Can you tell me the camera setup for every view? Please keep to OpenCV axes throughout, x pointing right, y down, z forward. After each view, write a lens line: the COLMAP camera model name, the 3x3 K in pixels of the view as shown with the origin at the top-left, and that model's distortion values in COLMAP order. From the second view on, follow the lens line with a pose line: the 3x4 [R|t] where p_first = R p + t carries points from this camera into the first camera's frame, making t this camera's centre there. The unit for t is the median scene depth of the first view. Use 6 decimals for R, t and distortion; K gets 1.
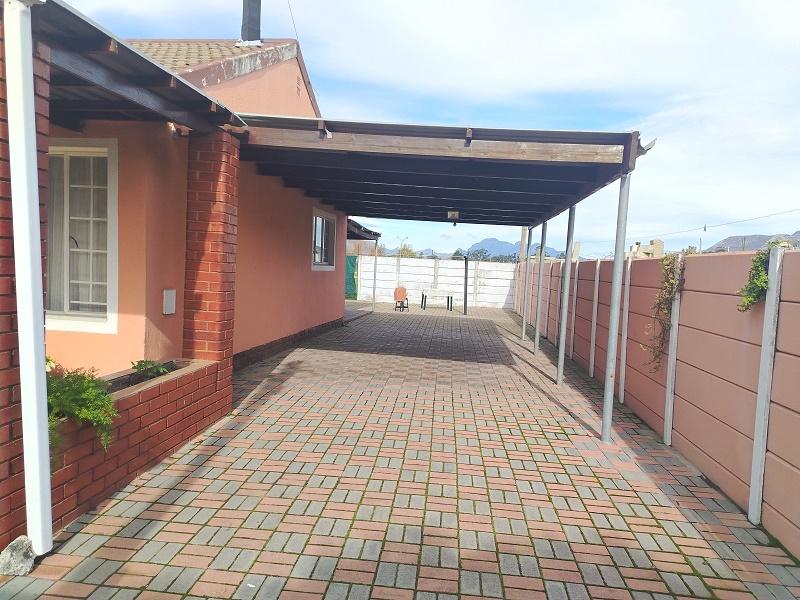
lens RADIAL K [[565.4, 0, 400.0], [0, 565.4, 300.0], [0, 0, 1]] dist [0.002901, -0.001162]
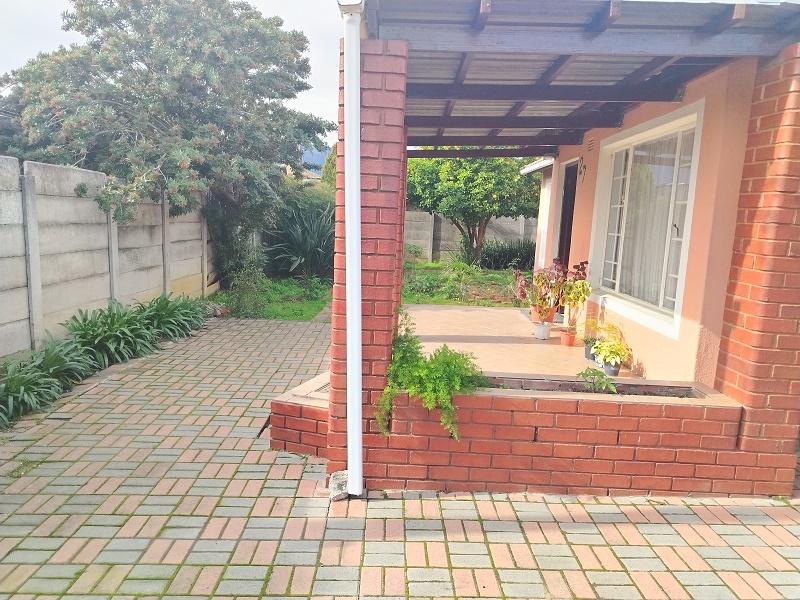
lens RADIAL K [[550.7, 0, 400.0], [0, 550.7, 300.0], [0, 0, 1]] dist [0.005959, 0.000253]
pose [[0.101920, 0.099142, -0.989840, 0.284352], [-0.099797, 0.991021, 0.088984, -0.034168], [0.989774, 0.089714, 0.110899, 0.581549]]
